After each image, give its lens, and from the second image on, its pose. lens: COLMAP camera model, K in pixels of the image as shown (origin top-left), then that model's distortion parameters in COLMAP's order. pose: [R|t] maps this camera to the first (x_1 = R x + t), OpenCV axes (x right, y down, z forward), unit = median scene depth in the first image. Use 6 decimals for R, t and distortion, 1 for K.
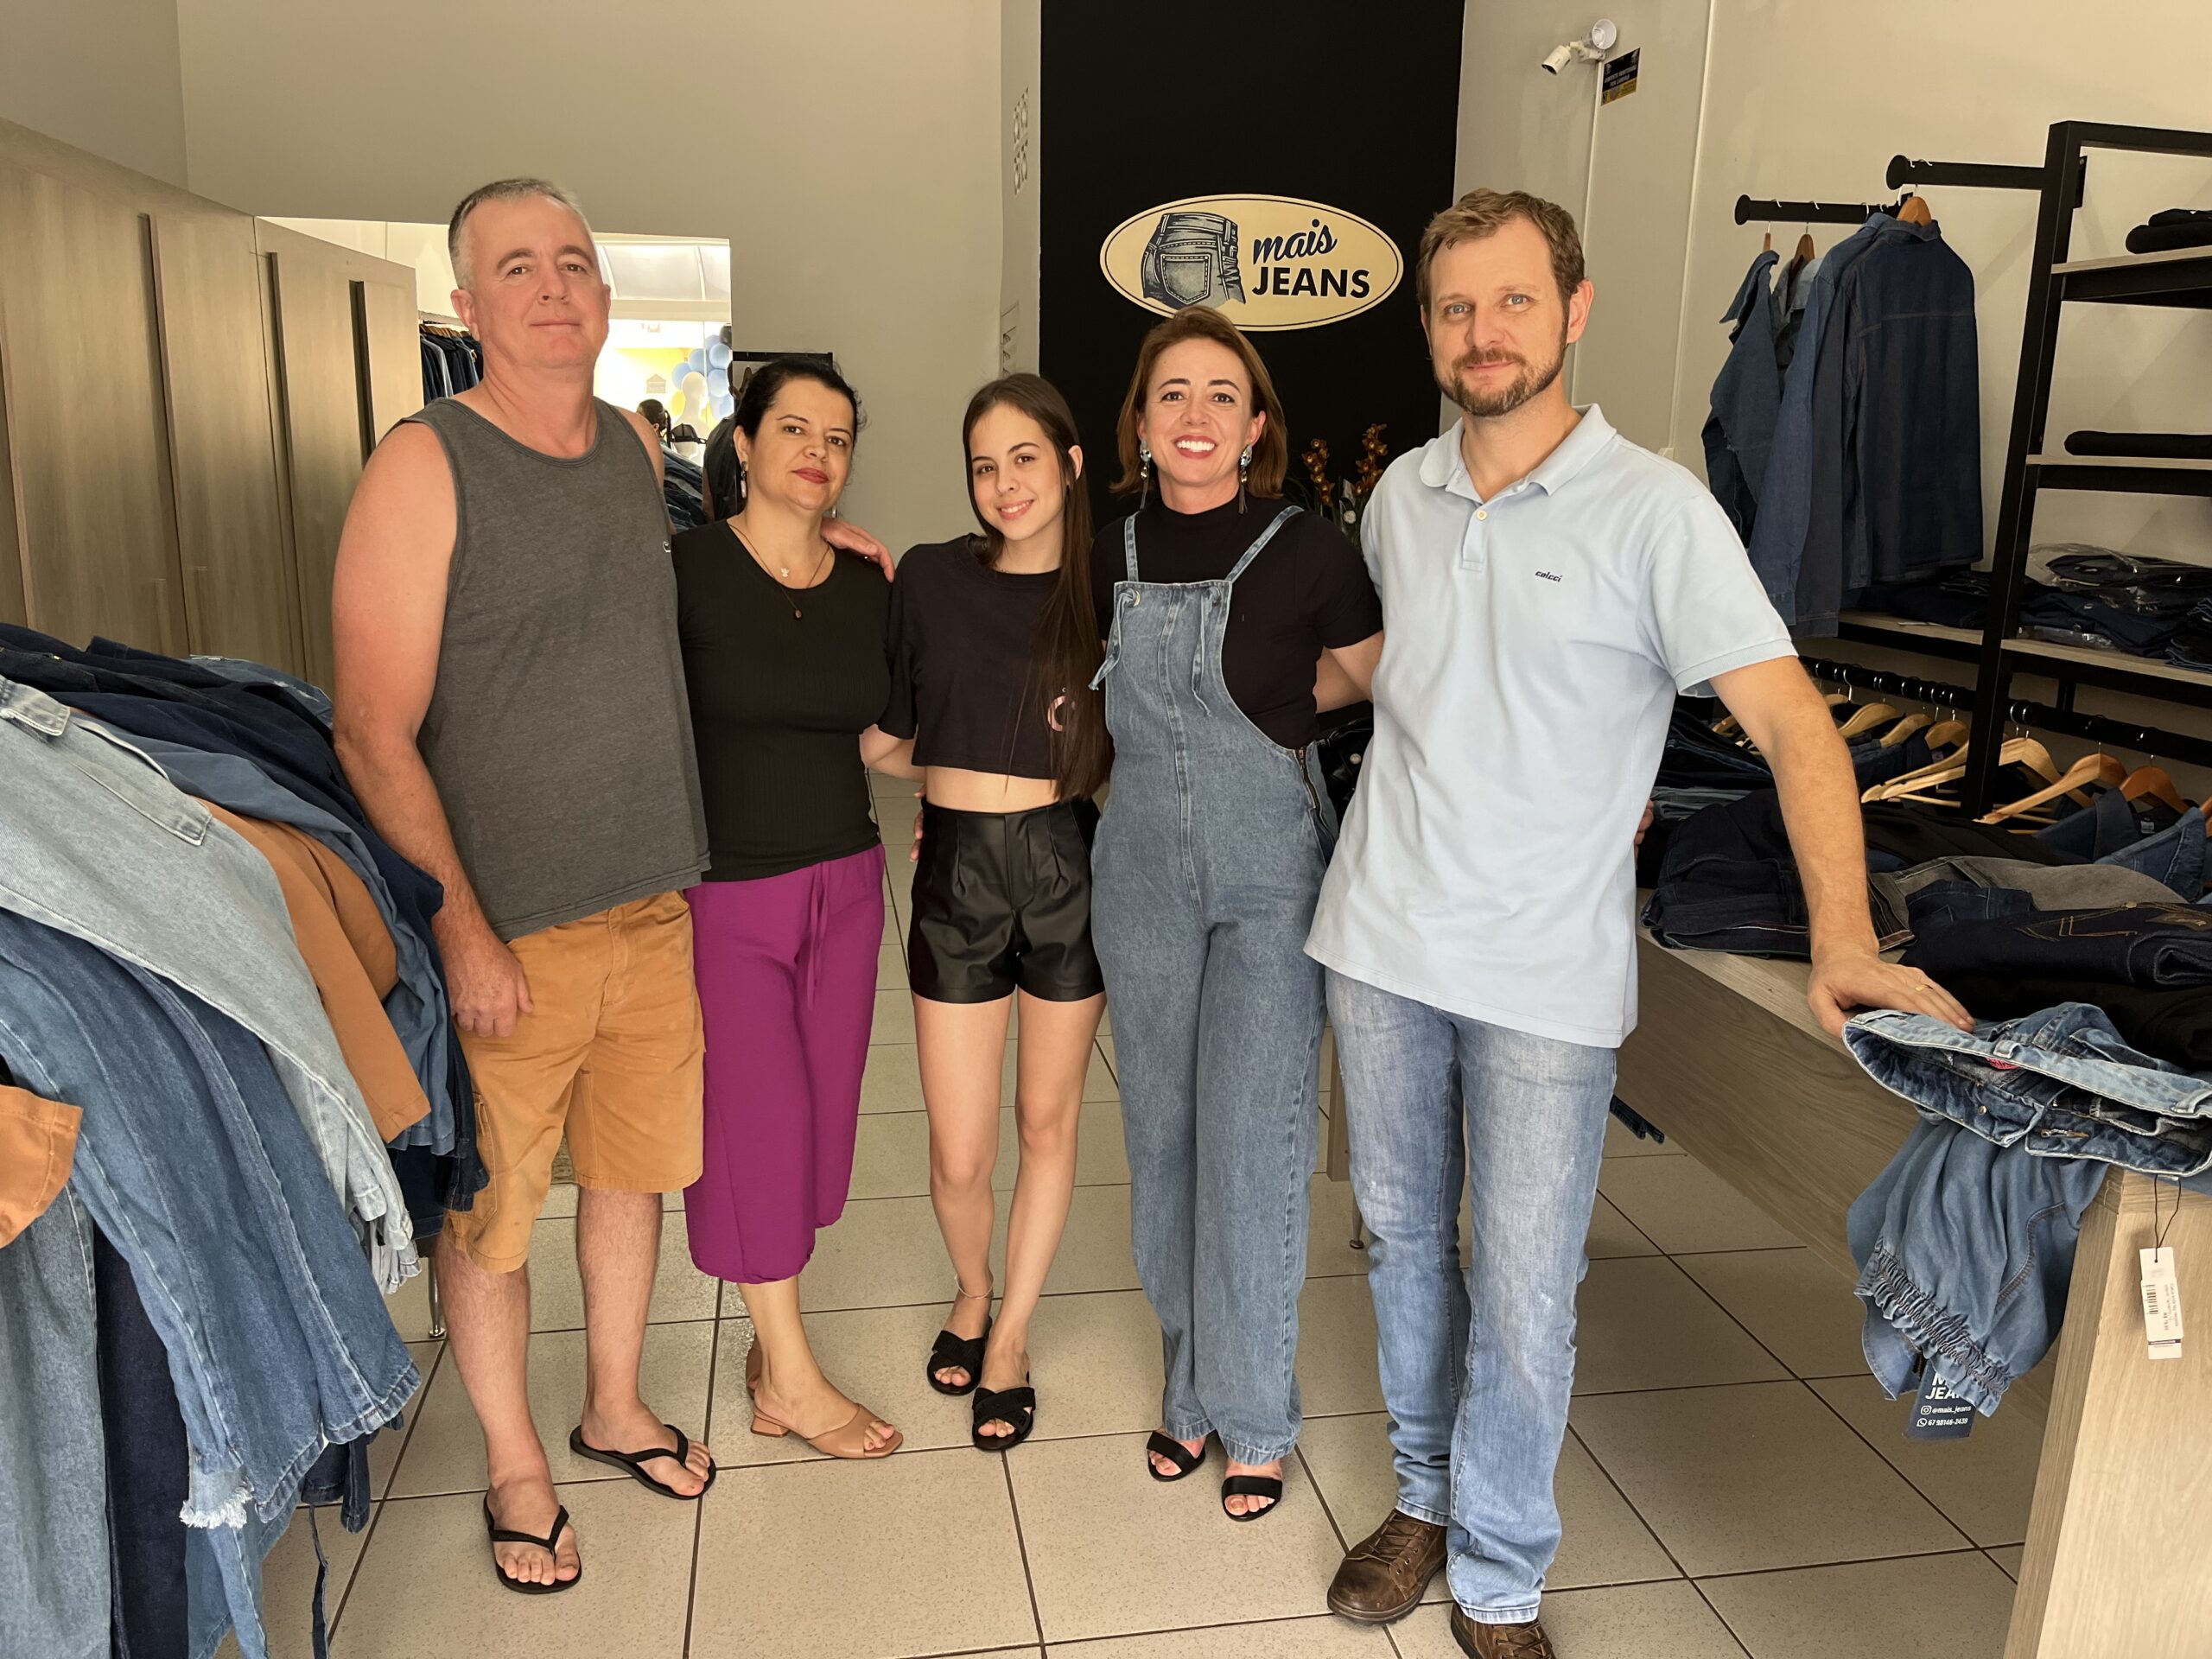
lens RADIAL K [[1639.7, 0, 1106.0], [0, 1639.7, 829.5], [0, 0, 1]] dist [0.075021, -0.085283]
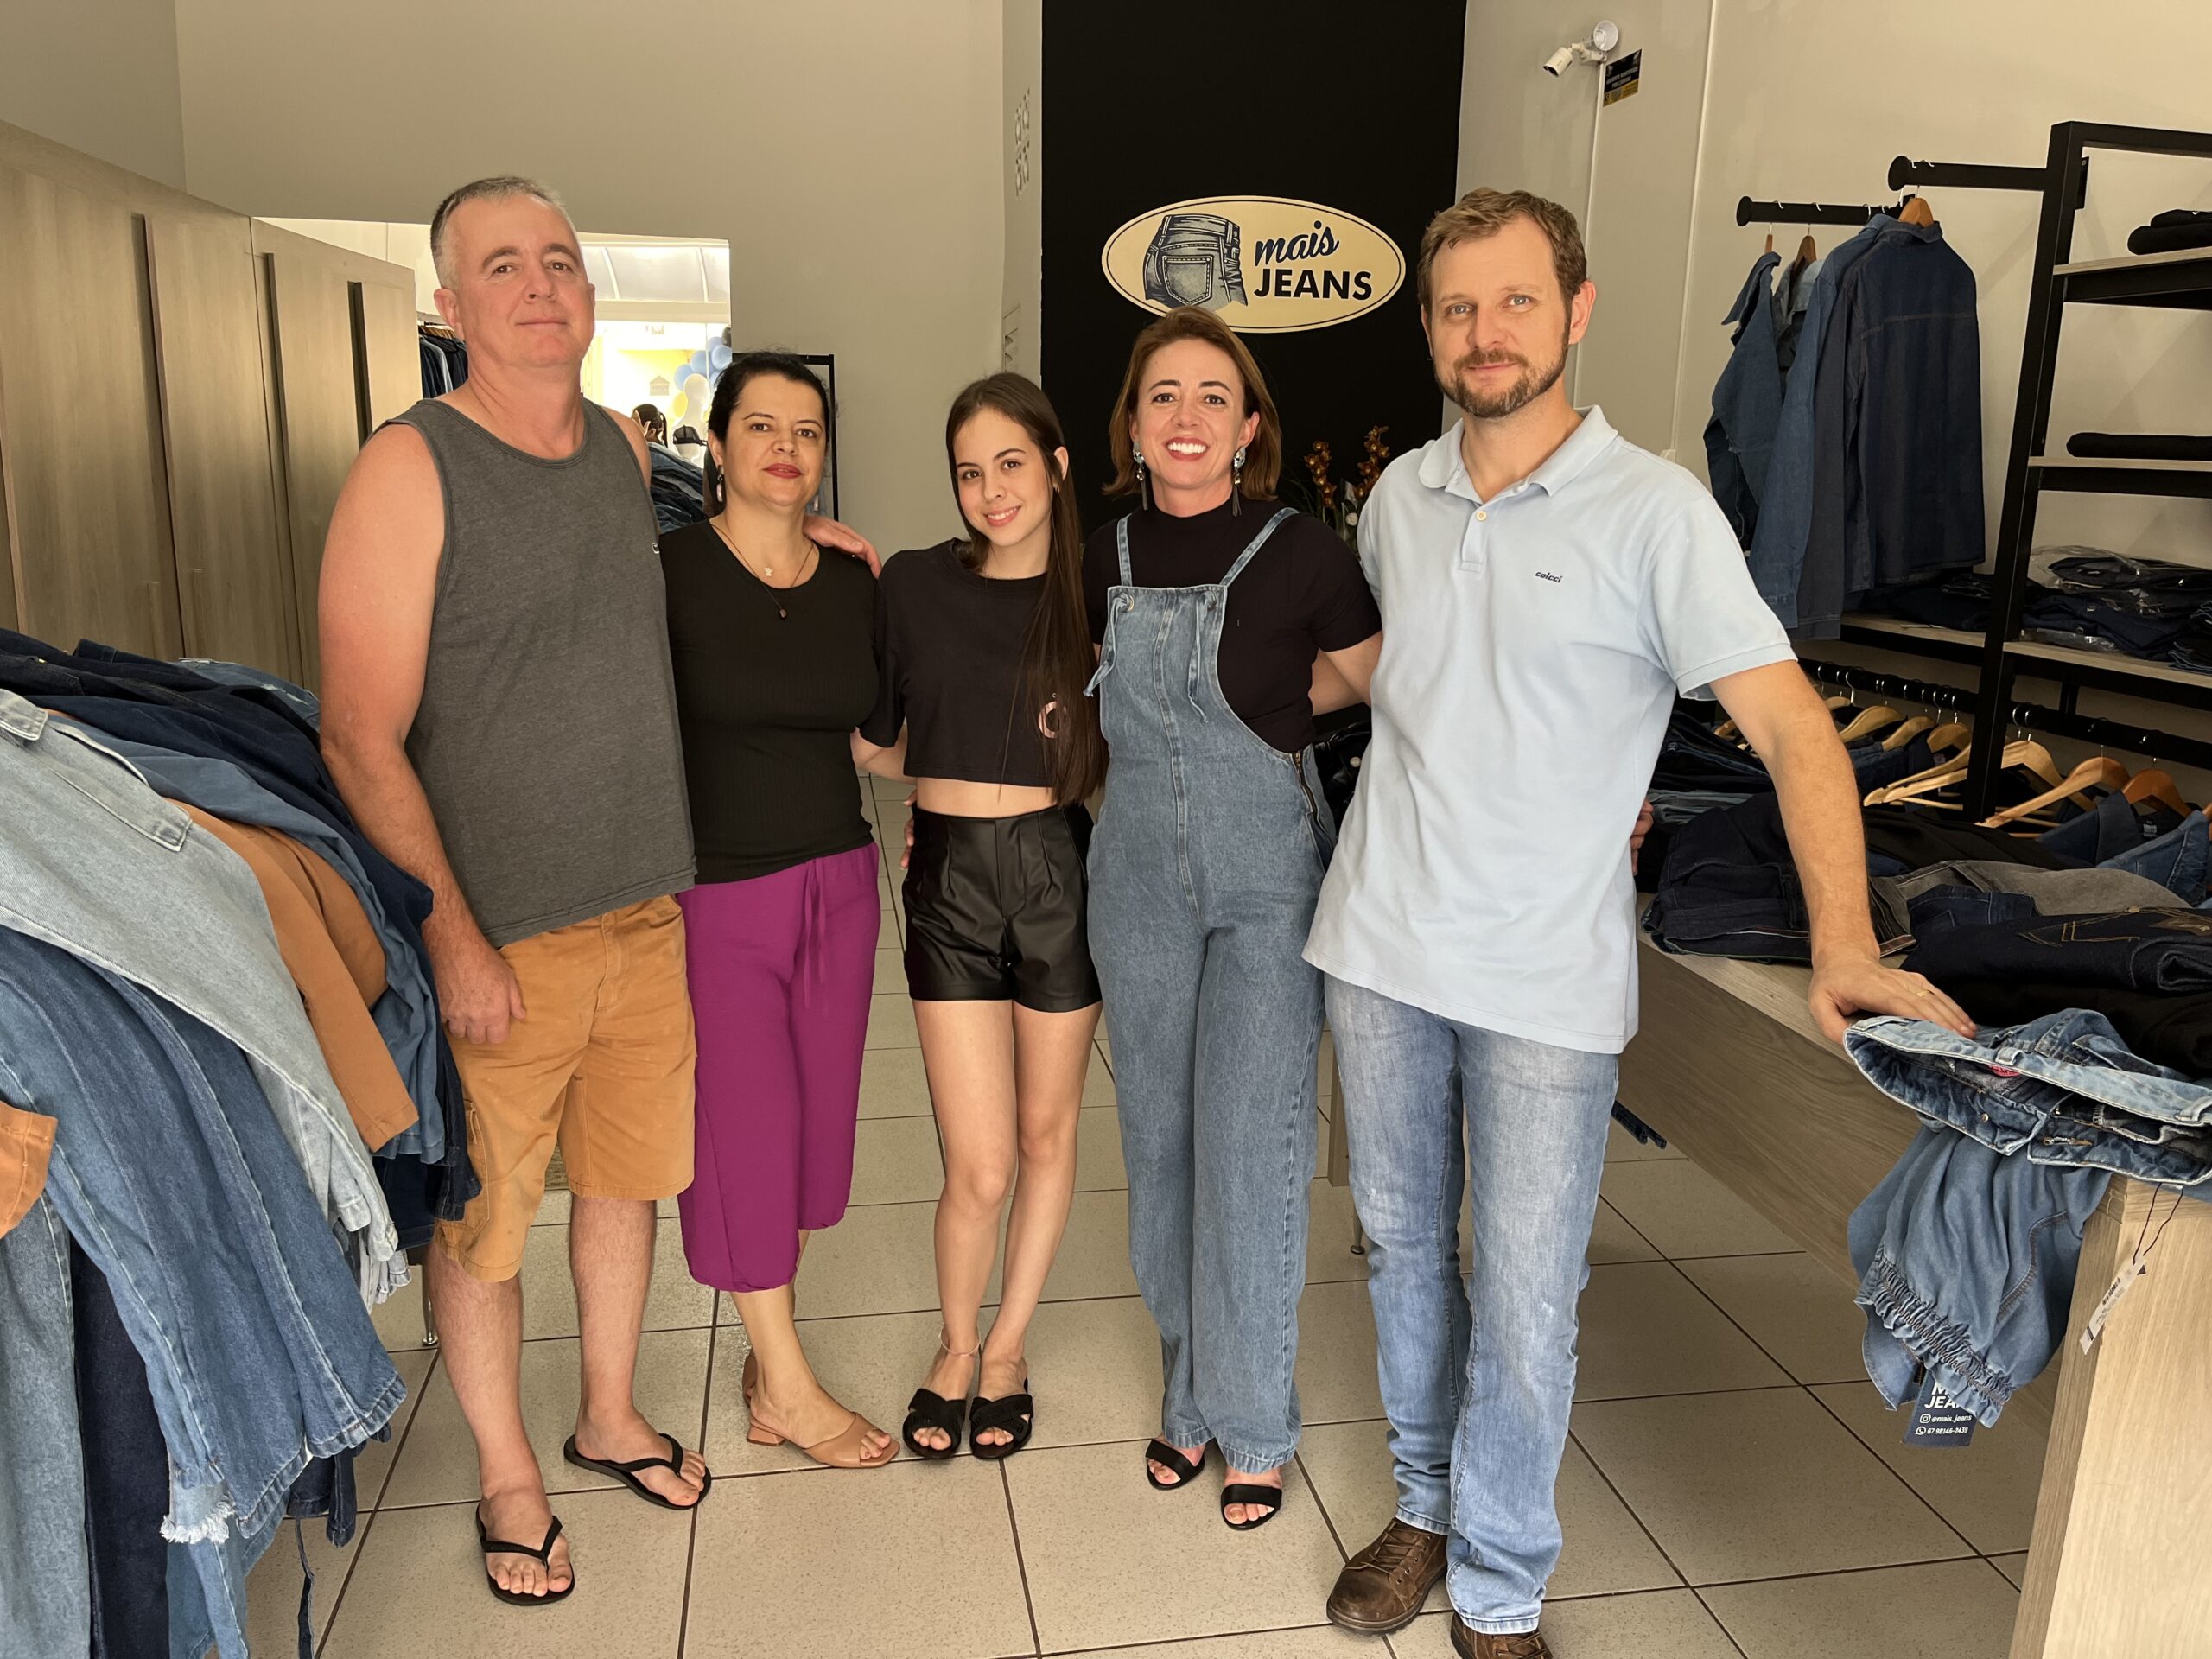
lens RADIAL K [[1640.4, 0, 1115.8], [0, 1640.4, 830.8], [0, 0, 1]] dist [0.071867, -0.081807]
pose [[0.999995, -0.000633, 0.003142, 0.004437], [0.000636, 1.000000, -0.000759, -0.000973], [-0.003142, 0.000761, 0.999995, 0.007678]]
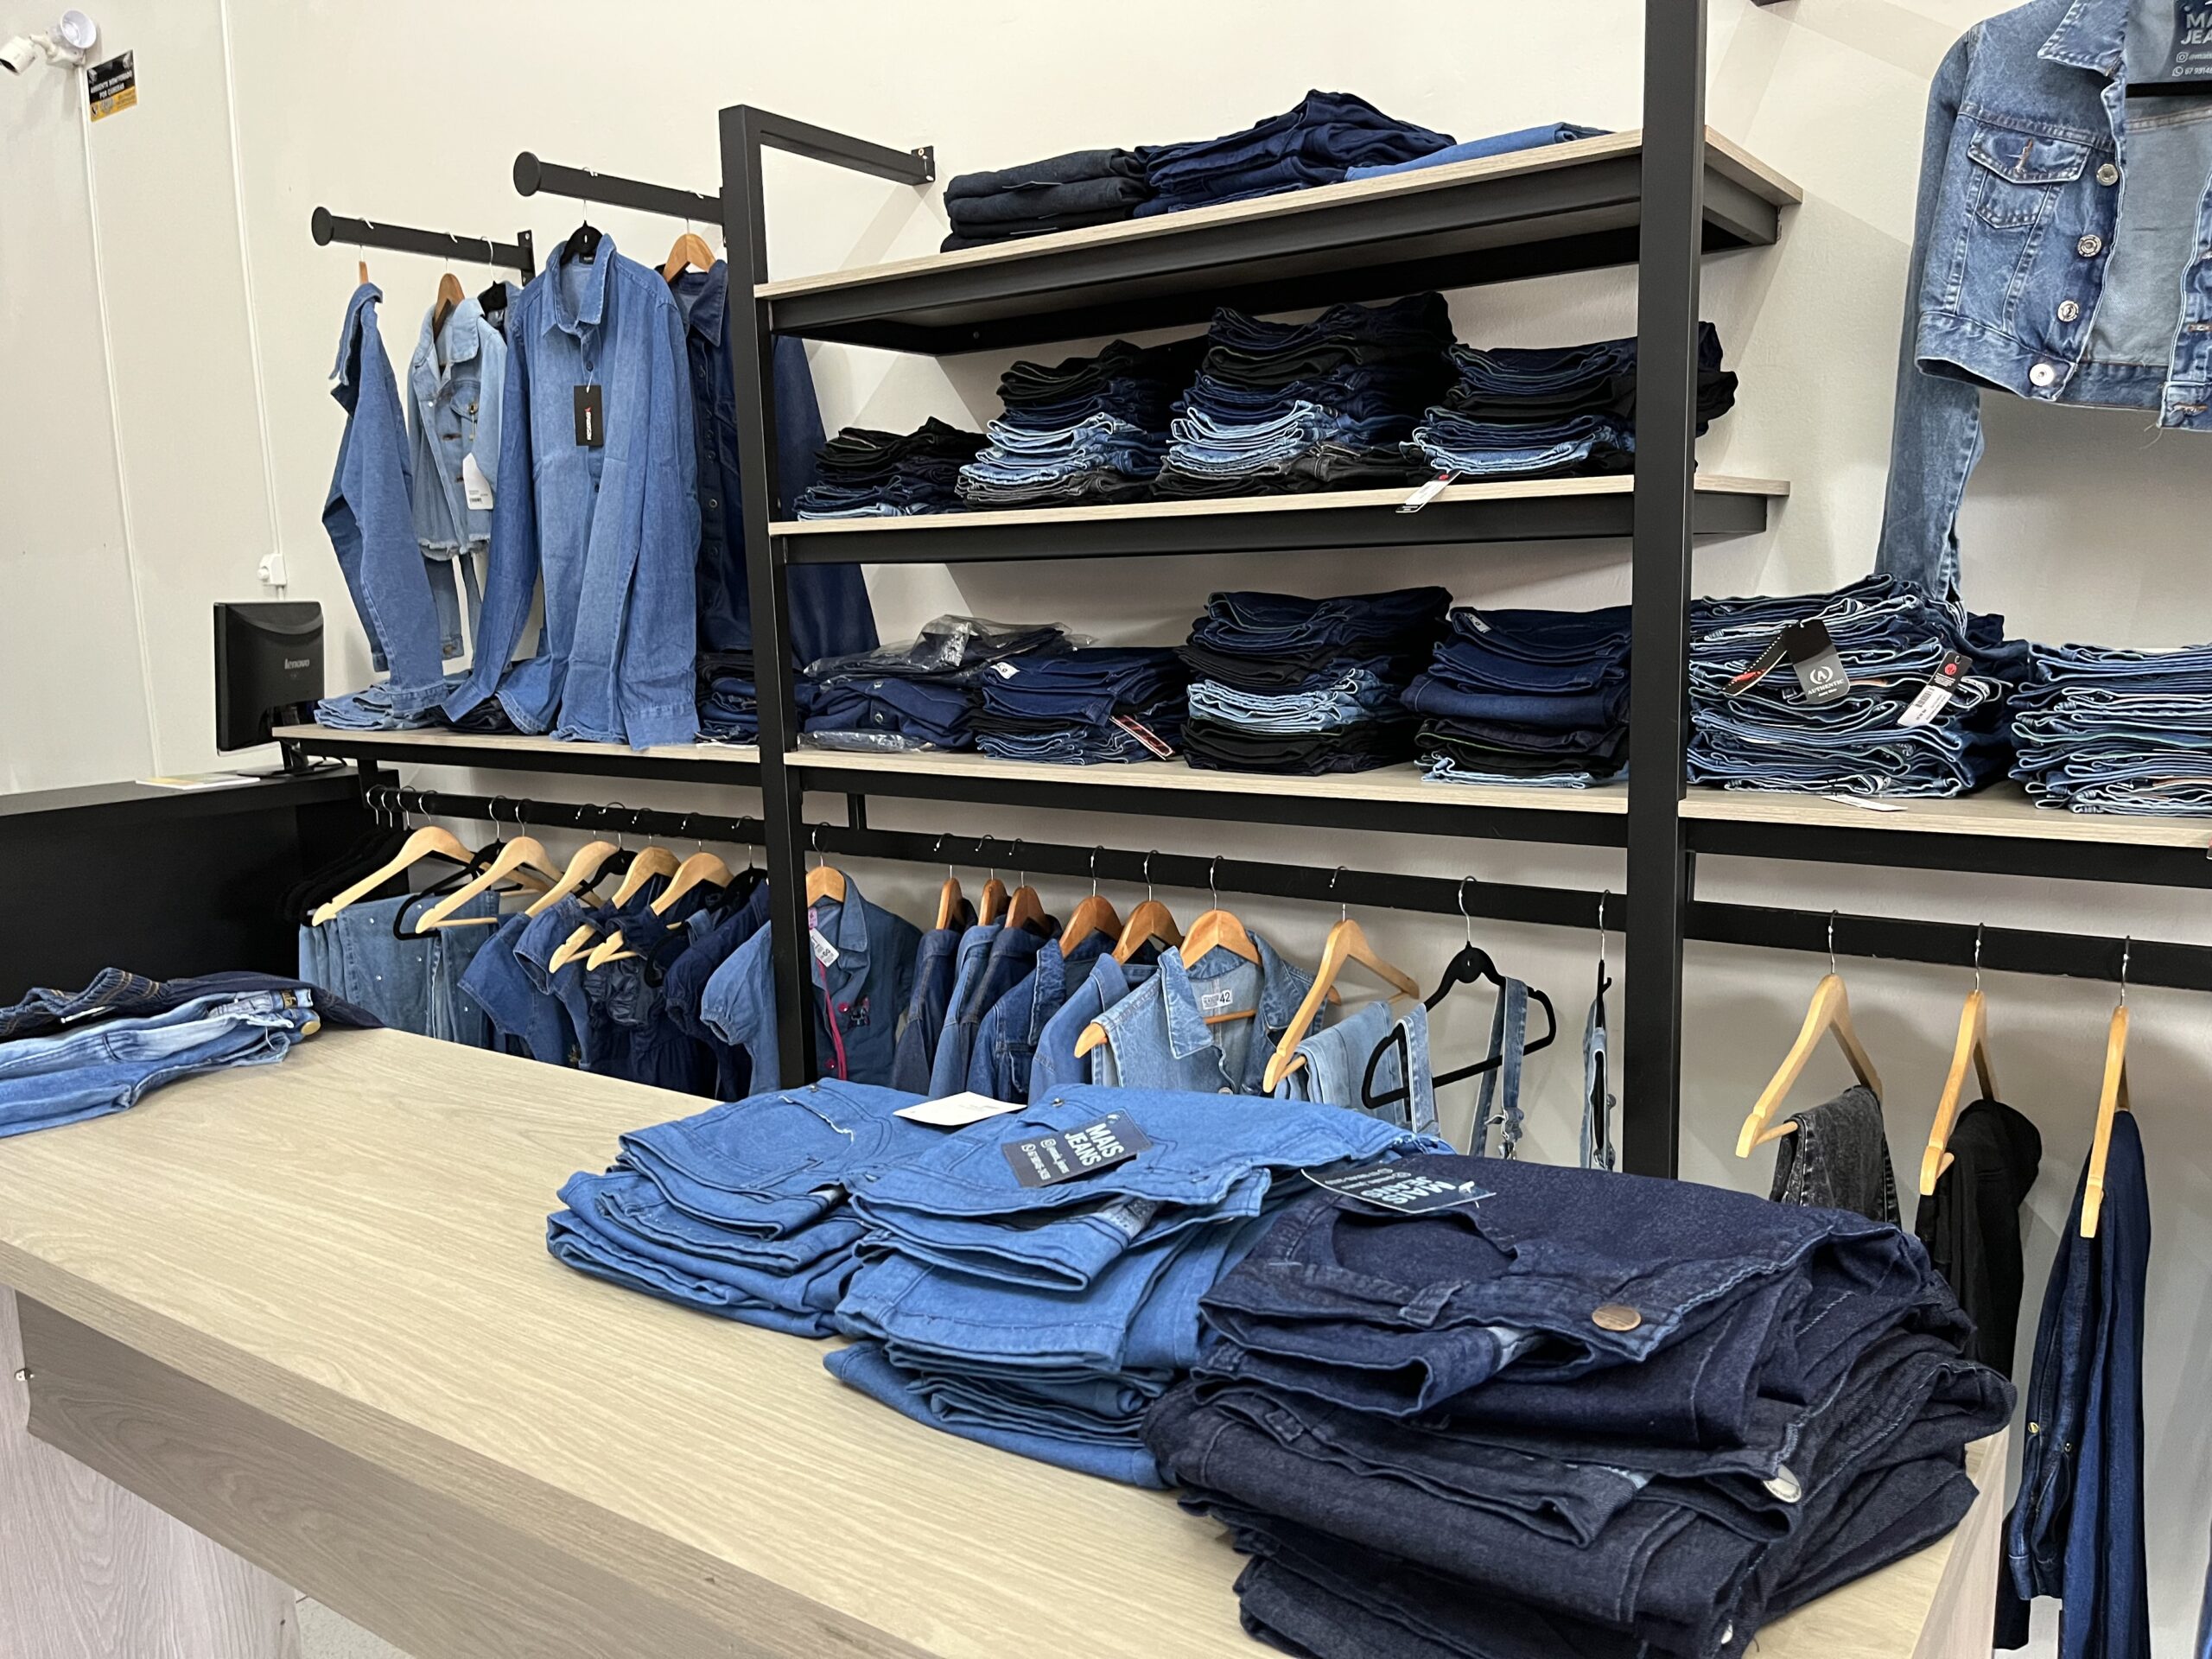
lens RADIAL K [[1650.8, 0, 1112.0], [0, 1650.8, 823.4], [0, 0, 1]] dist [0.061575, -0.091692]
pose [[0.702760, -0.143408, 0.696823, 0.118741], [0.201307, 0.979527, -0.001433, -0.062617], [-0.682352, 0.141283, 0.717241, 0.425569]]
